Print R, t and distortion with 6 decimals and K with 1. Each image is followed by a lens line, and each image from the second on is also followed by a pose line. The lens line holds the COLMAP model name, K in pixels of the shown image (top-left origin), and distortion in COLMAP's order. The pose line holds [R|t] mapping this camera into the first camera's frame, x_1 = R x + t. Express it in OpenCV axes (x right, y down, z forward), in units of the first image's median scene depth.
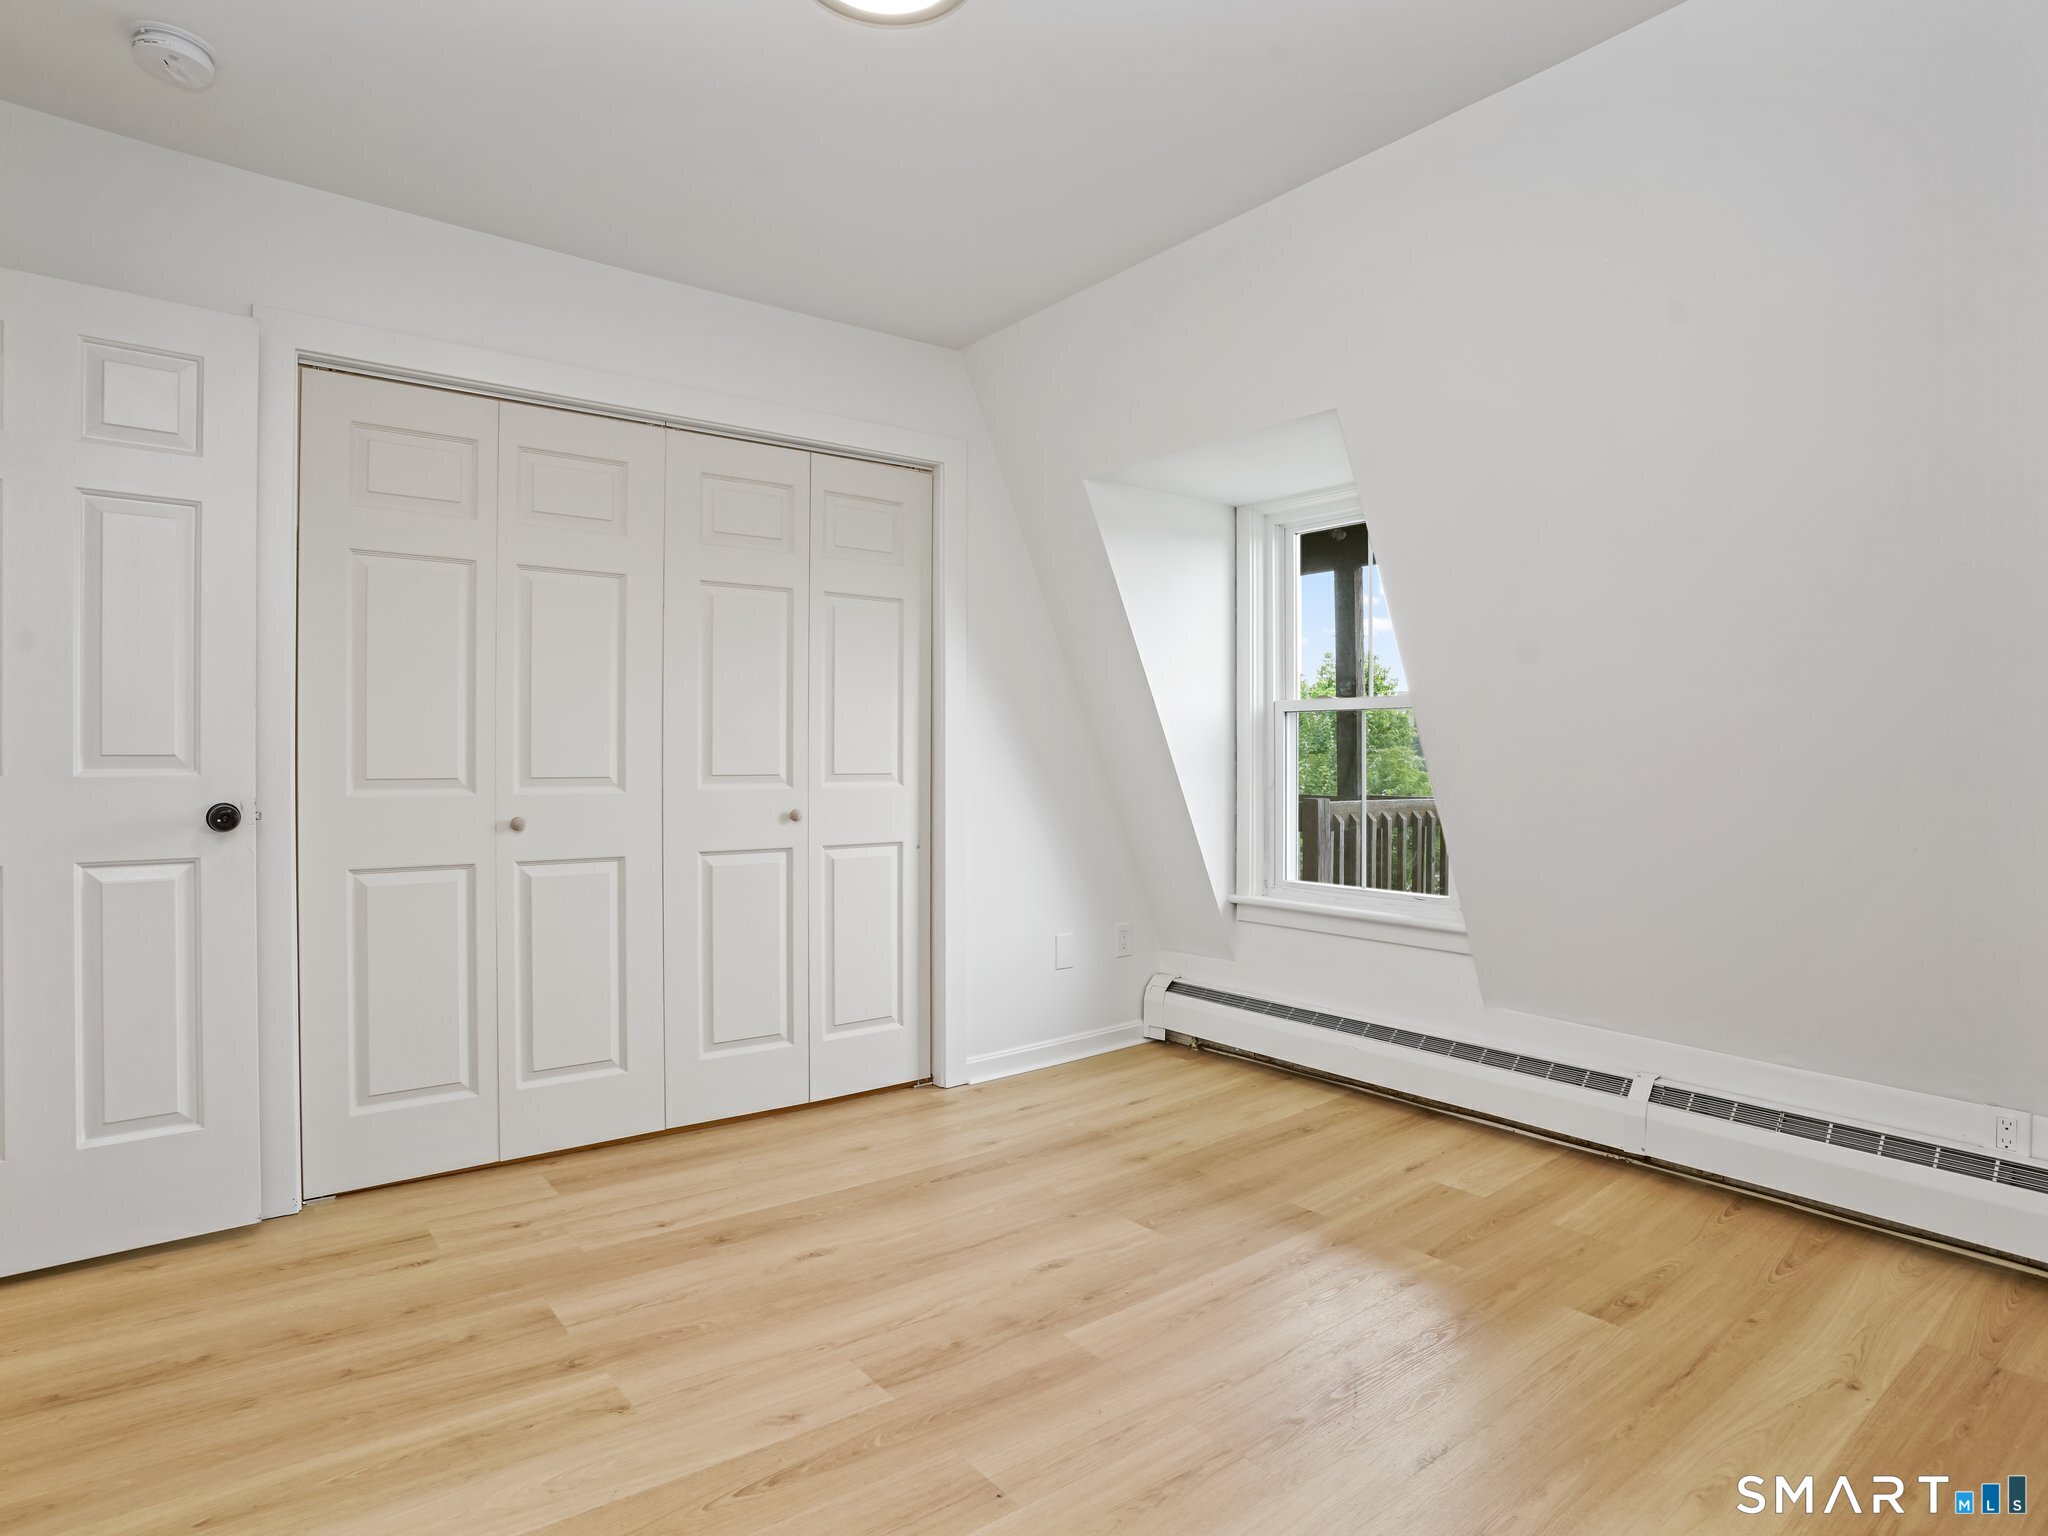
lens RADIAL K [[1132.8, 0, 1039.8], [0, 1132.8, 759.7], [0, 0, 1]] dist [-0.081119, 0.039630]
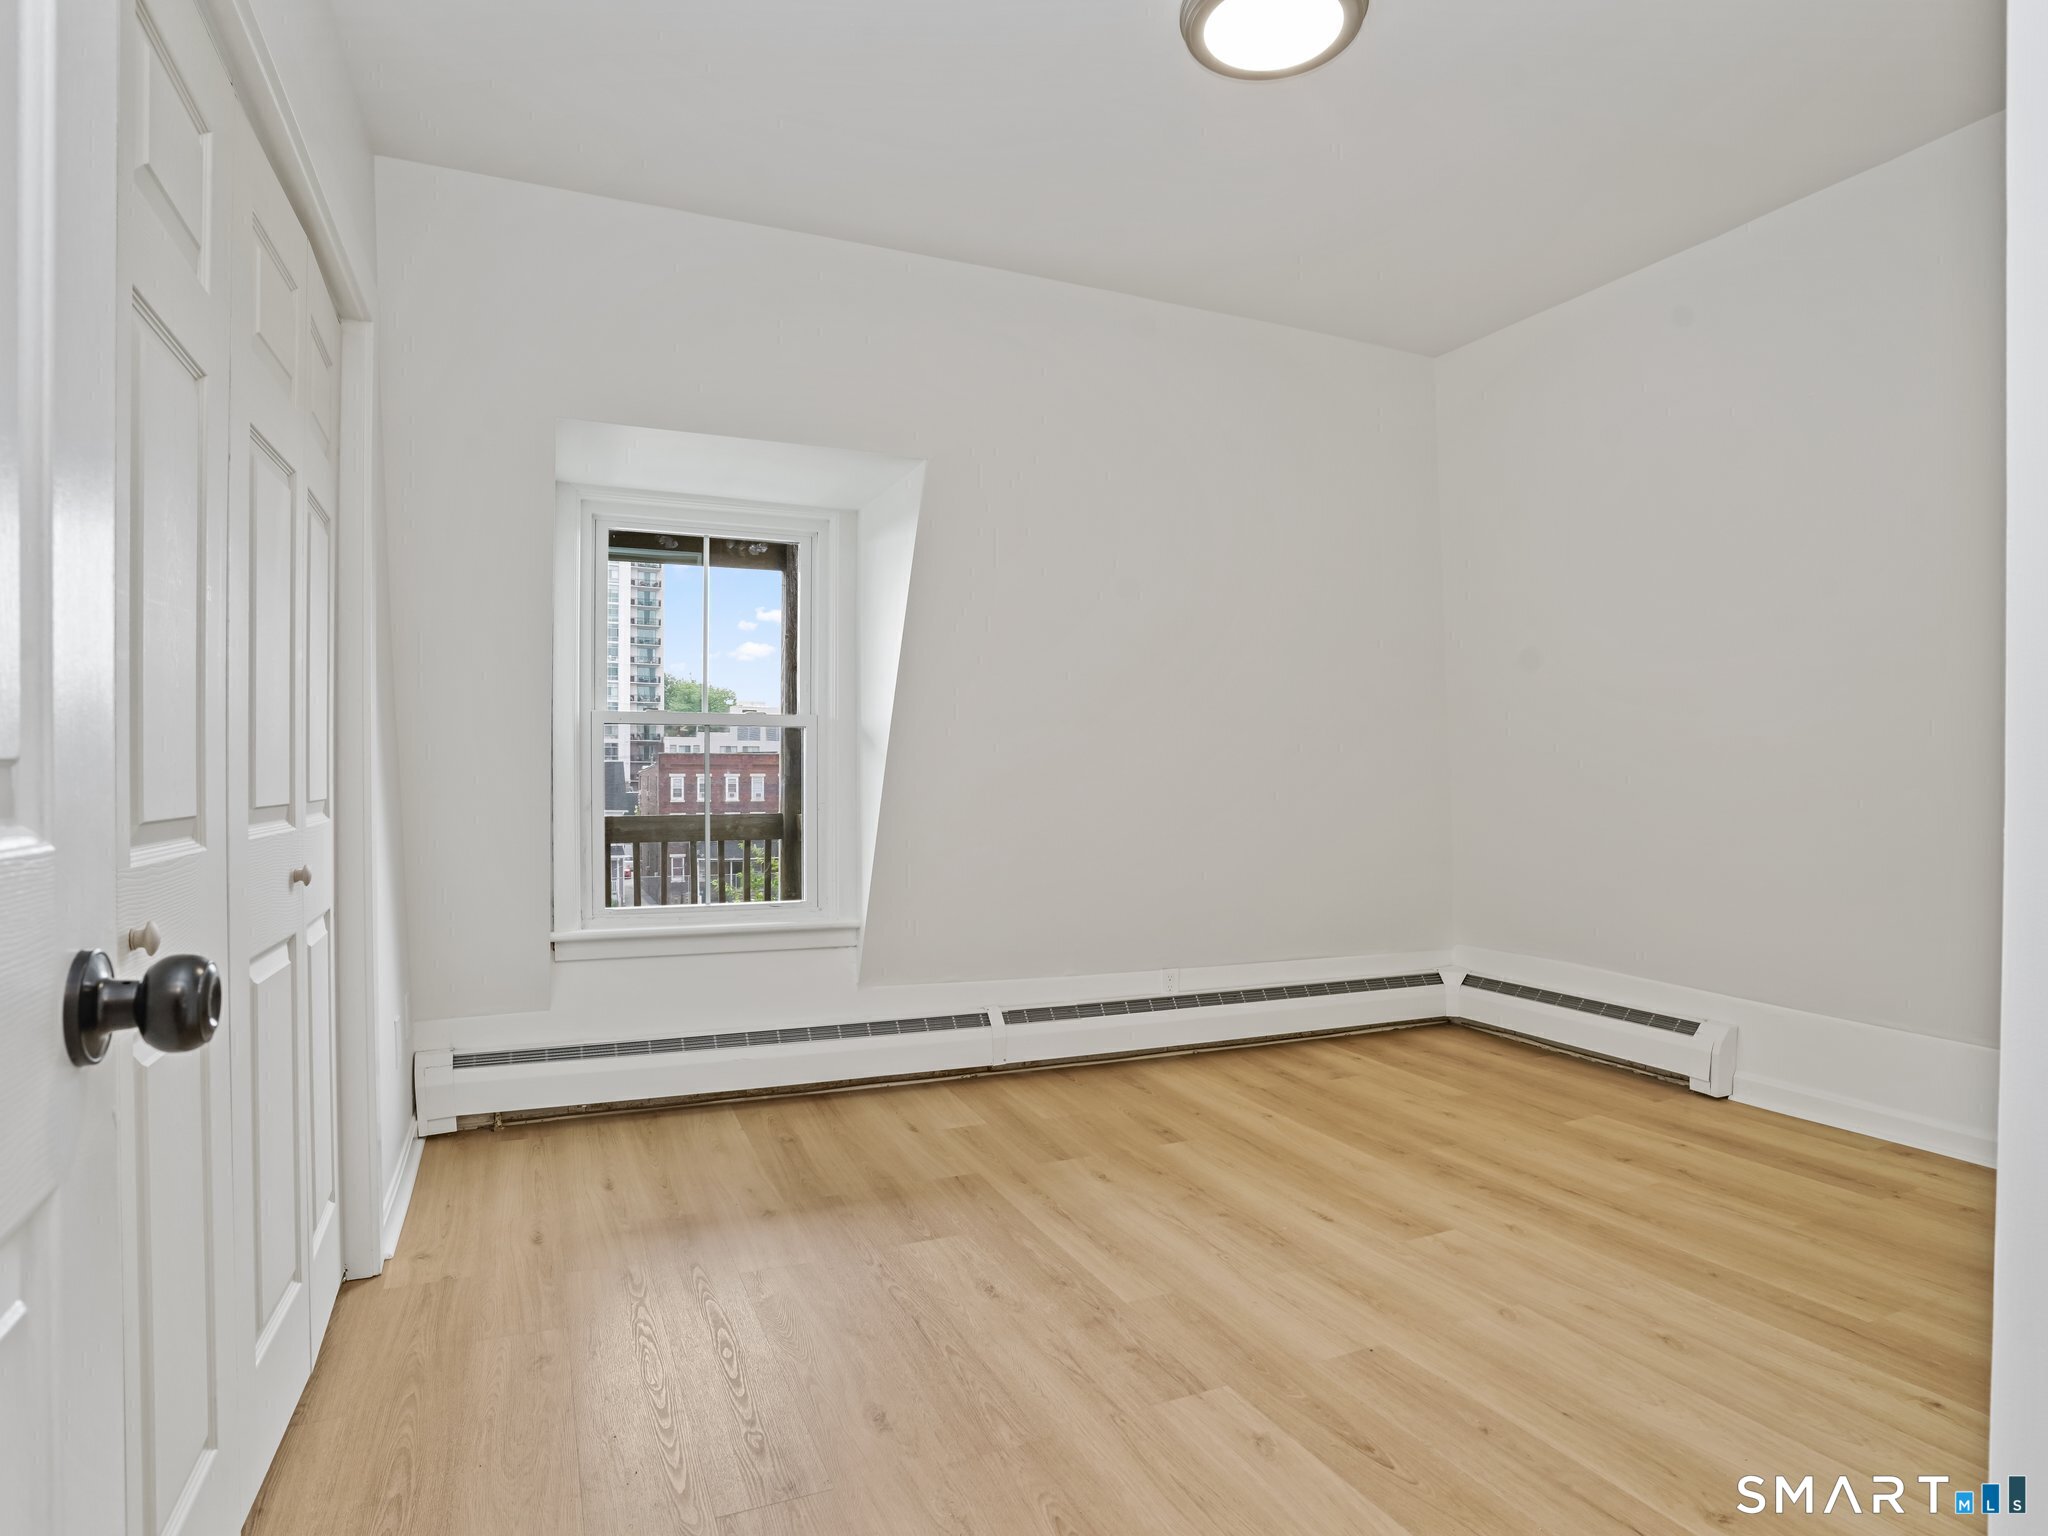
lens RADIAL K [[1132.8, 0, 1039.8], [0, 1132.8, 759.7], [0, 0, 1]] dist [-0.081119, 0.039630]
pose [[0.245413, 0.015952, 0.969287, -0.749918], [0.002753, 0.999849, -0.017152, 0.005034], [-0.969415, 0.006878, 0.245332, 0.573871]]
